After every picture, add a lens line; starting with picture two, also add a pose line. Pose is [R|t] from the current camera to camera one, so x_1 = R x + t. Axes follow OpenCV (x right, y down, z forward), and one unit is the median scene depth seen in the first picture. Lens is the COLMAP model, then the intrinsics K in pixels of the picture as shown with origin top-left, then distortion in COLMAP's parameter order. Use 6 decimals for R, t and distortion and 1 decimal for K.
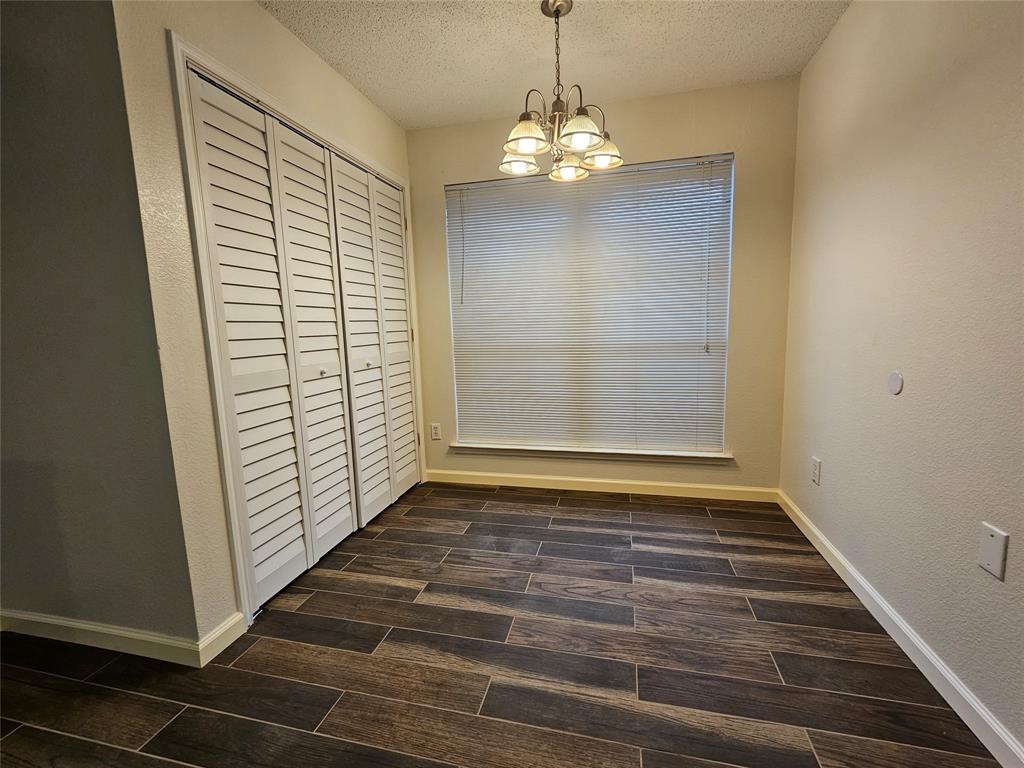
lens RADIAL K [[441.6, 0, 511.4], [0, 441.6, 385.9], [0, 0, 1]] dist [0.002877, 0.000159]
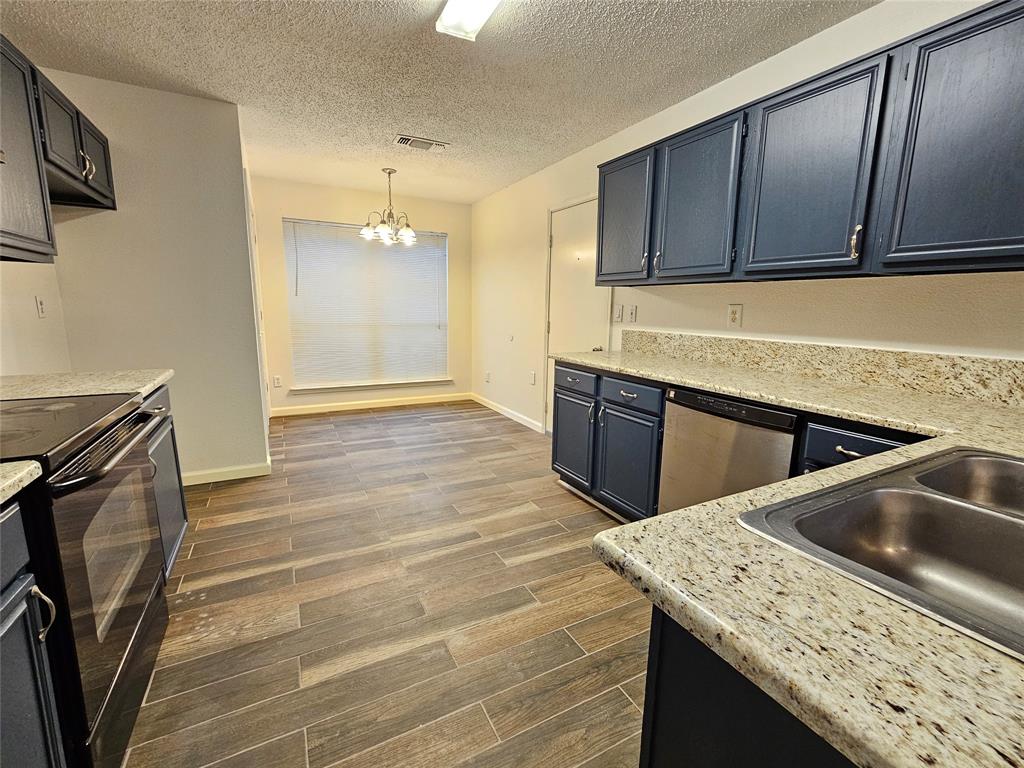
lens RADIAL K [[441.6, 0, 511.5], [0, 441.6, 385.1], [0, 0, 1]] dist [0.002877, 0.000159]
pose [[0.744480, -0.073711, 0.663563, -0.949982], [0.051523, 0.997266, 0.052974, 0.130828], [-0.665654, -0.005249, 0.746242, -1.035815]]
